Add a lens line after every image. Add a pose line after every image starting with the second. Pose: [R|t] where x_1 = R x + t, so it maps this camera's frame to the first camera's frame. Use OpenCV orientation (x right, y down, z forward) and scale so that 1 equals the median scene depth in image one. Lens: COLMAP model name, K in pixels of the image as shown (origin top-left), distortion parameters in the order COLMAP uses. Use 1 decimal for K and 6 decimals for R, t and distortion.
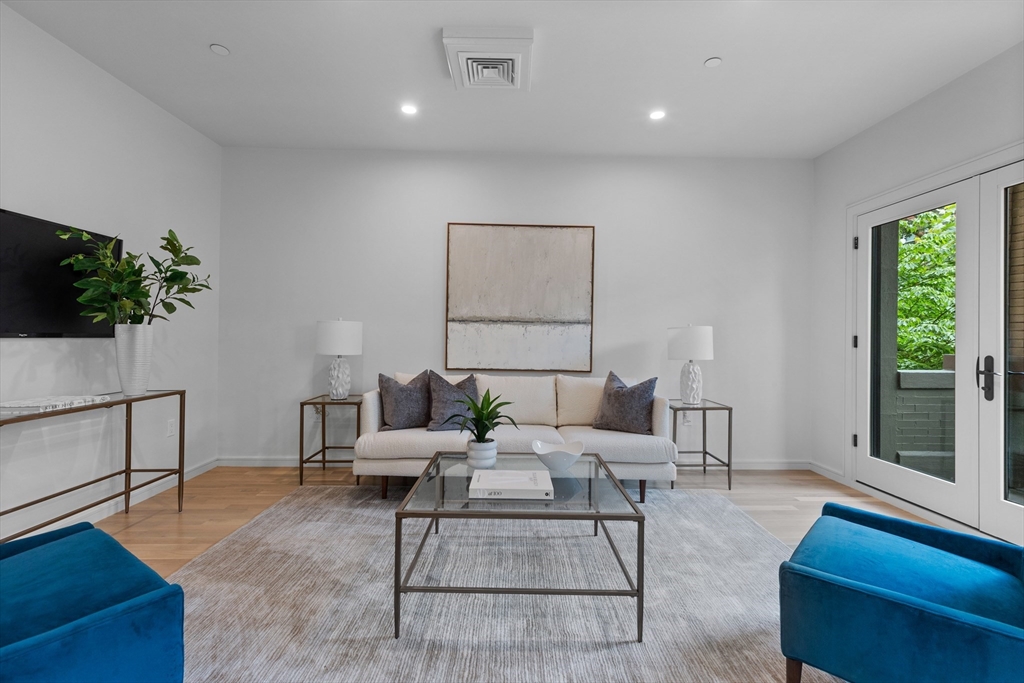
lens RADIAL K [[469.3, 0, 511.8], [0, 469.3, 338.7], [0, 0, 1]] dist [0.009743, -0.002348]
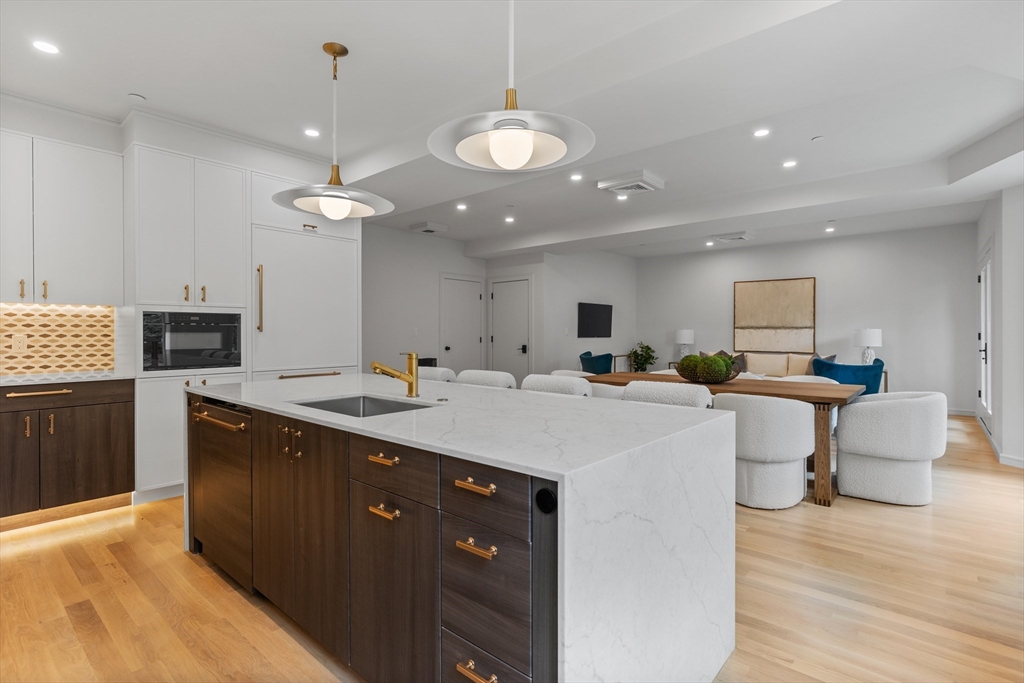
lens RADIAL K [[496.8, 0, 510.3], [0, 496.8, 338.4], [0, 0, 1]] dist [0.002698, 0.000336]
pose [[0.756625, -0.006549, -0.653816, 0.561959], [0.009427, 0.999955, 0.000892, -0.003790], [0.653781, -0.006838, 0.756653, -1.354091]]
